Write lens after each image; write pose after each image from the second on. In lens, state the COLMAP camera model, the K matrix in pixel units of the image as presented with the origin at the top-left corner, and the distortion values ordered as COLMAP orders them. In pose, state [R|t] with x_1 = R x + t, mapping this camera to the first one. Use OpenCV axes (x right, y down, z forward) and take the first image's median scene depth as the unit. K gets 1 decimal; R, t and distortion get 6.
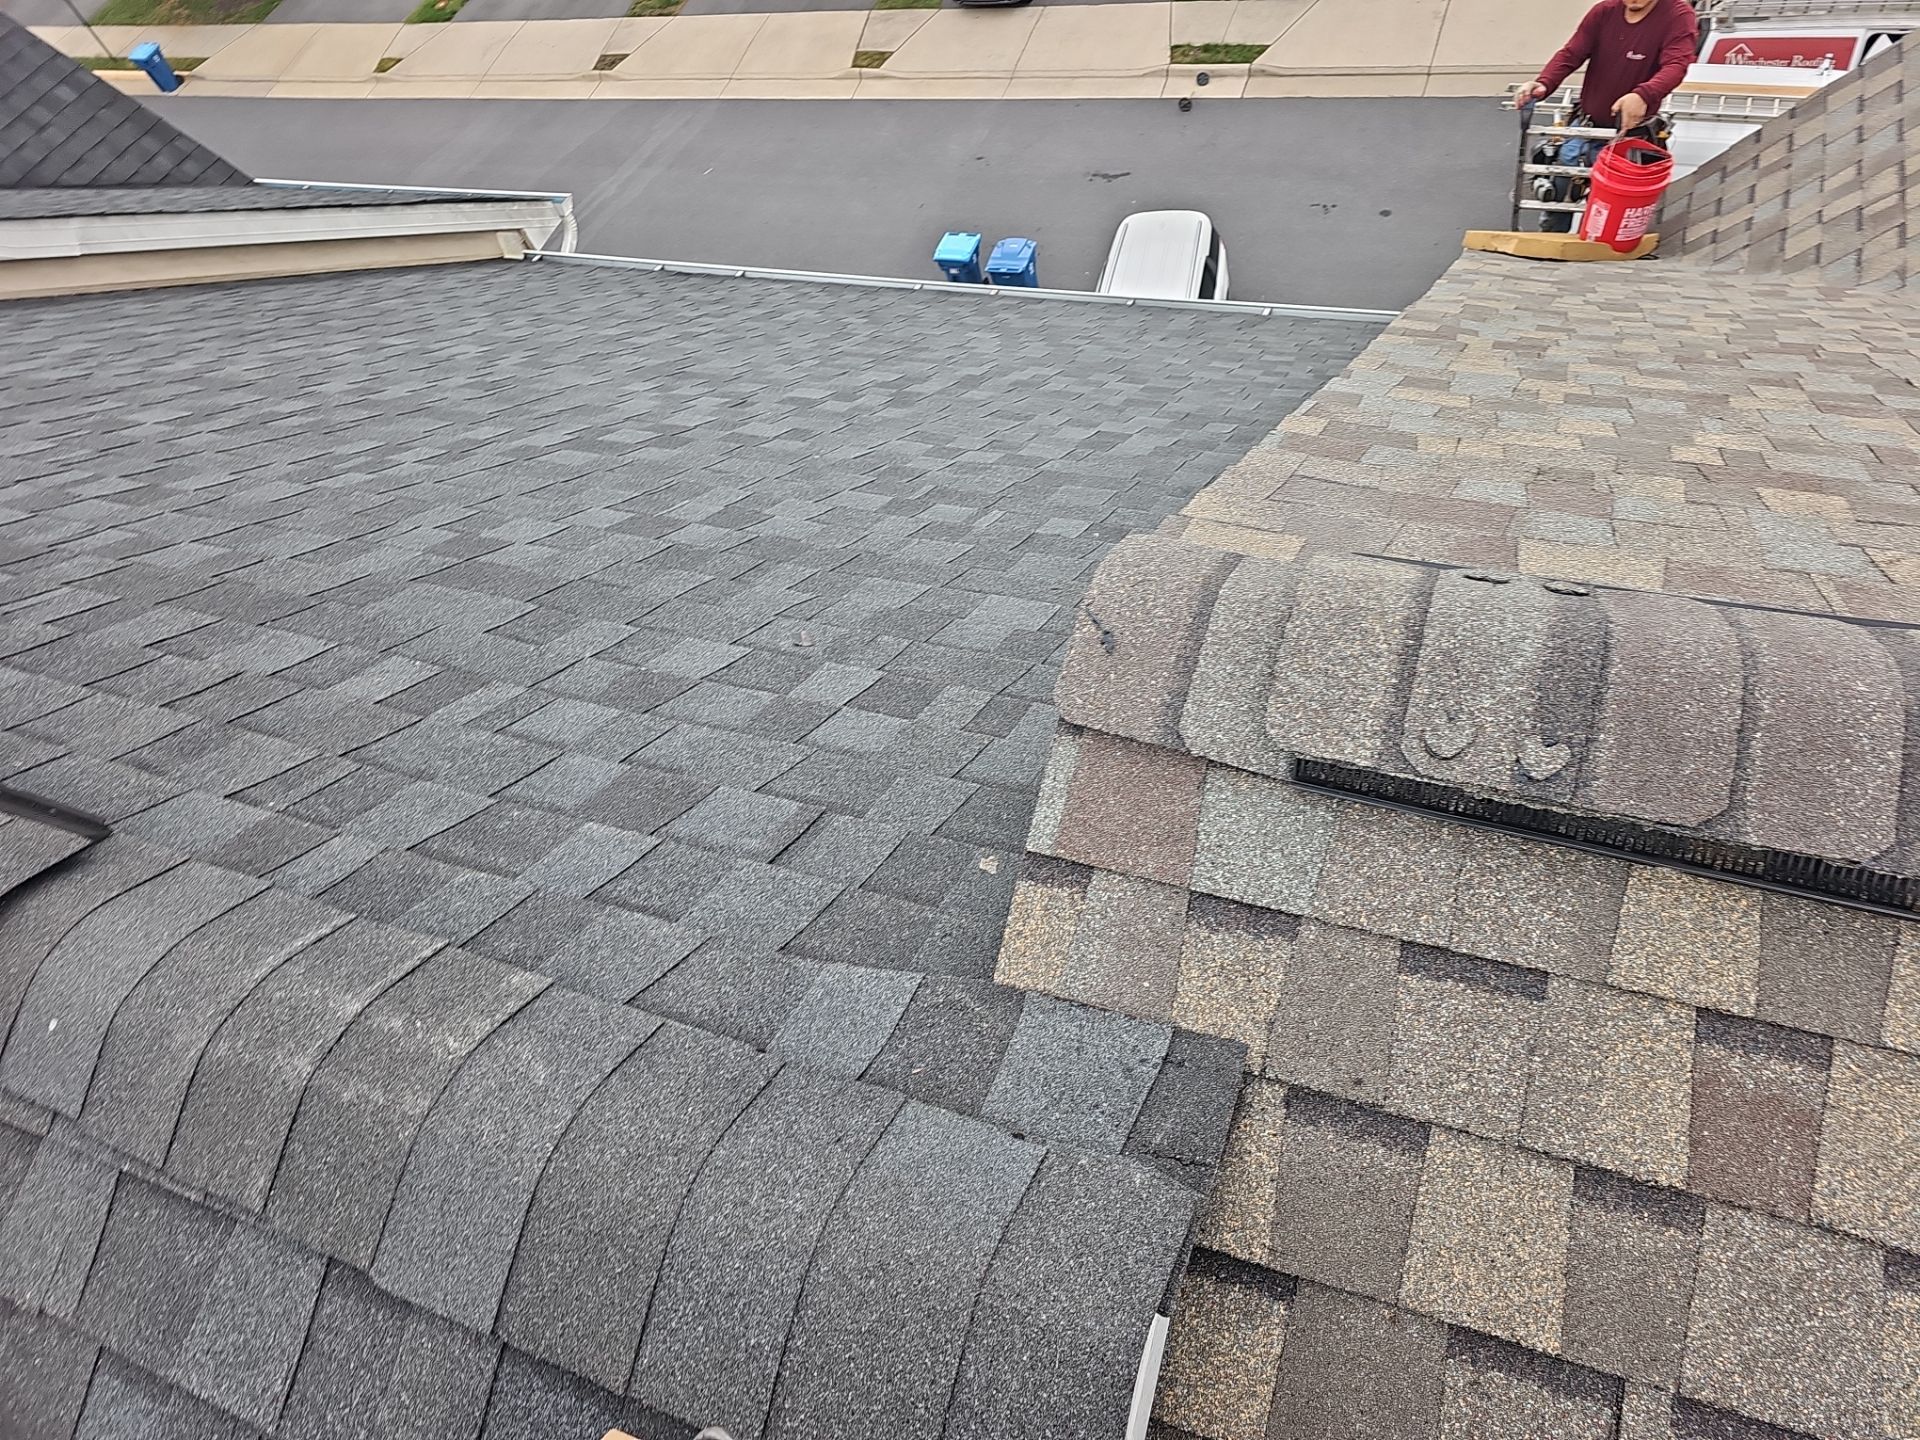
lens RADIAL K [[1252.2, 0, 969.0], [0, 1252.2, 710.2], [0, 0, 1]] dist [0.059299, -0.056719]
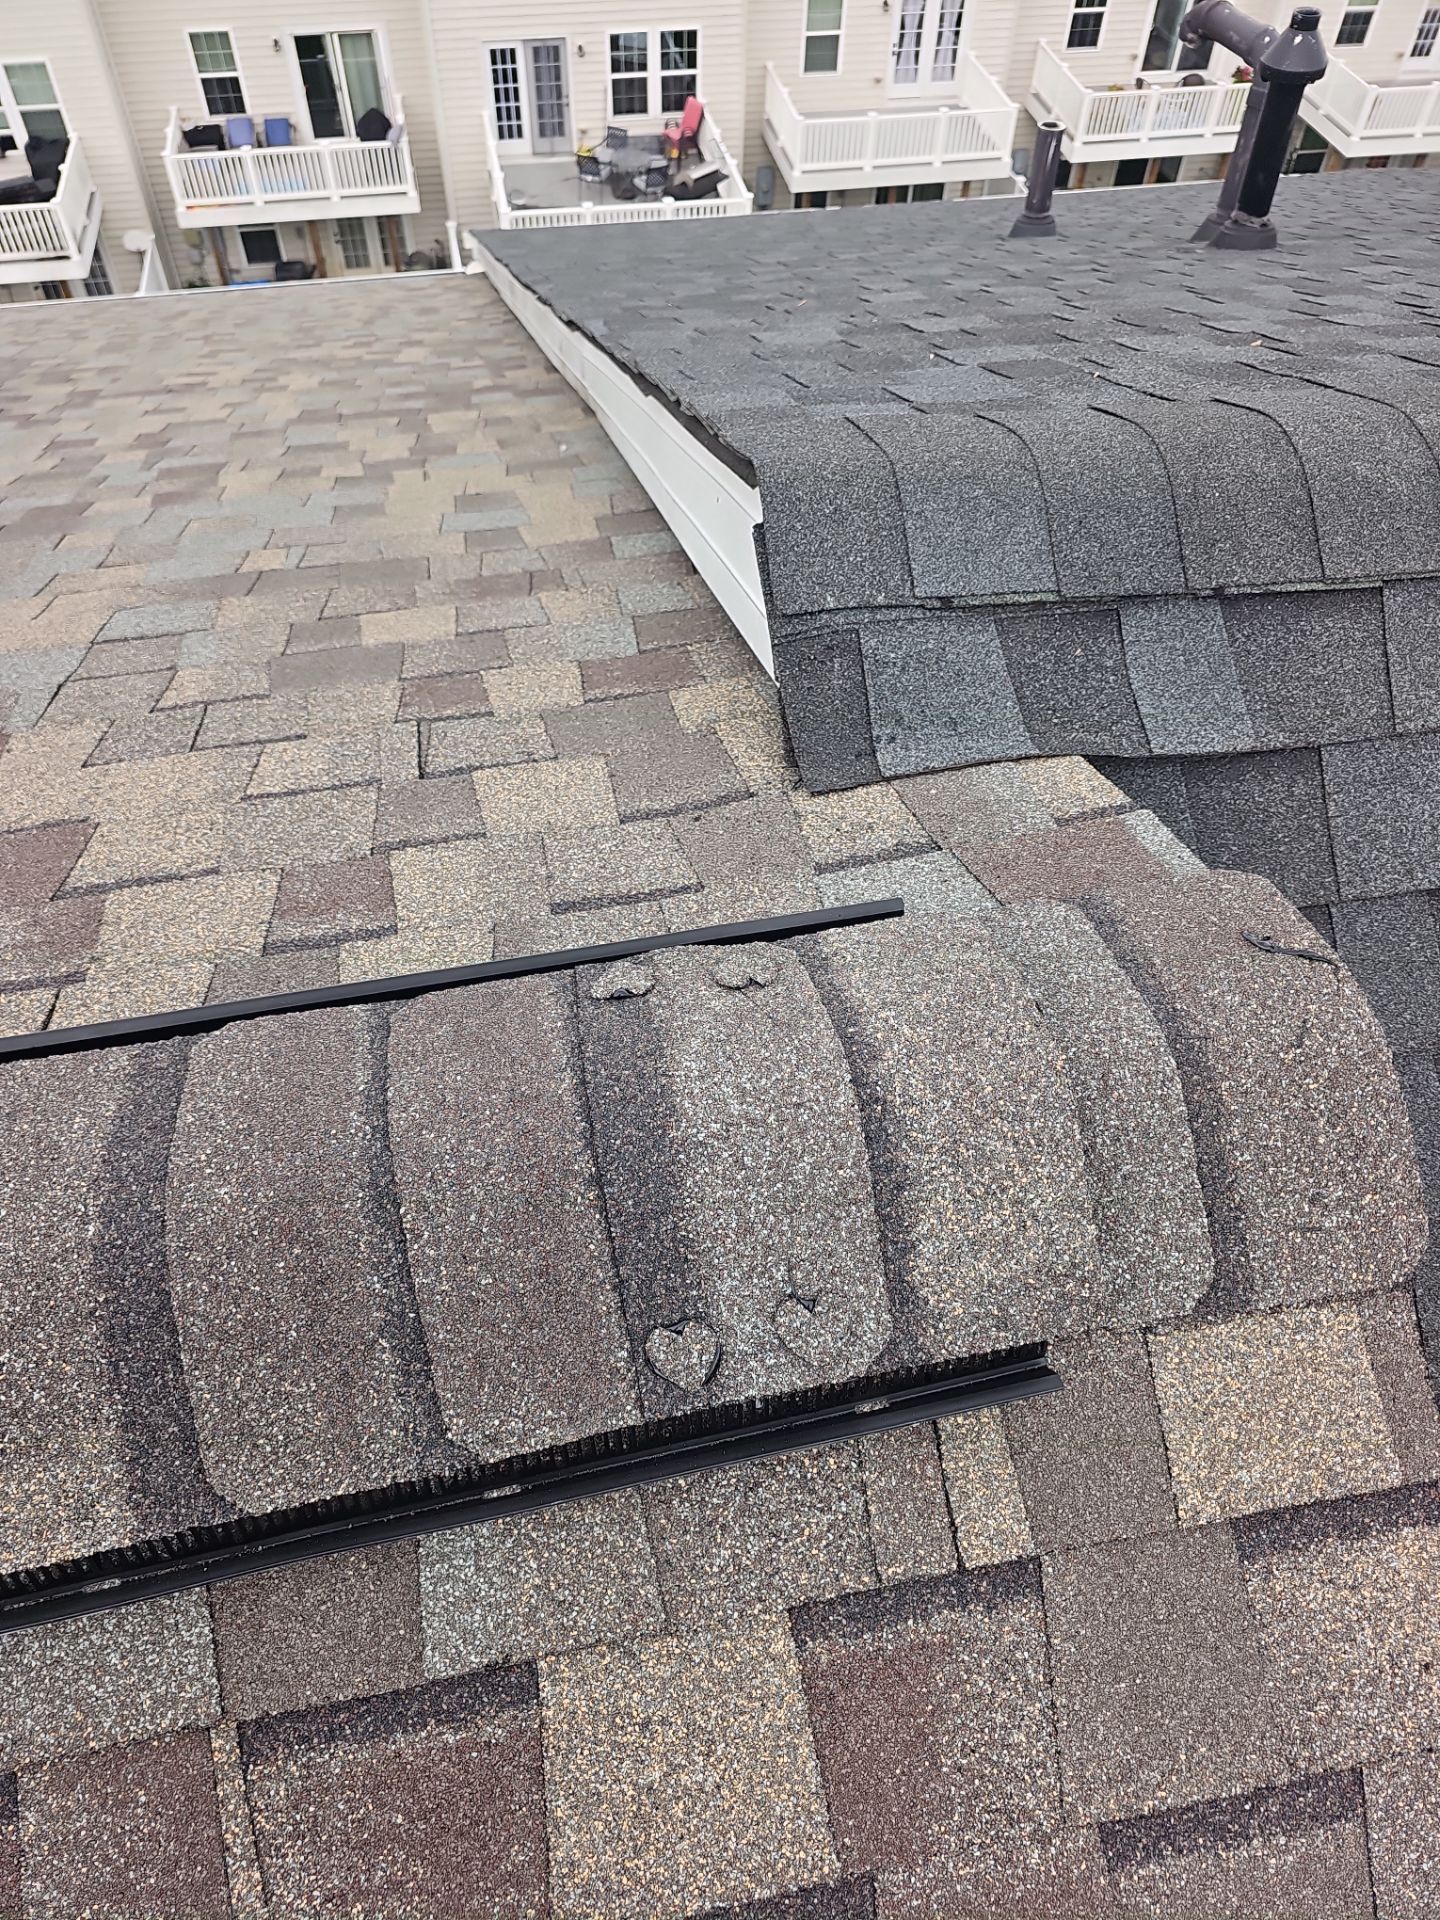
lens RADIAL K [[1252.2, 0, 728.1], [0, 1252.2, 959.4], [0, 0, 1]] dist [0.059299, -0.056719]
pose [[-0.840815, 0.514588, -0.168017, 0.493789], [-0.340723, -0.261907, 0.902947, -0.595676], [0.420641, 0.816458, 0.395547, 0.701547]]
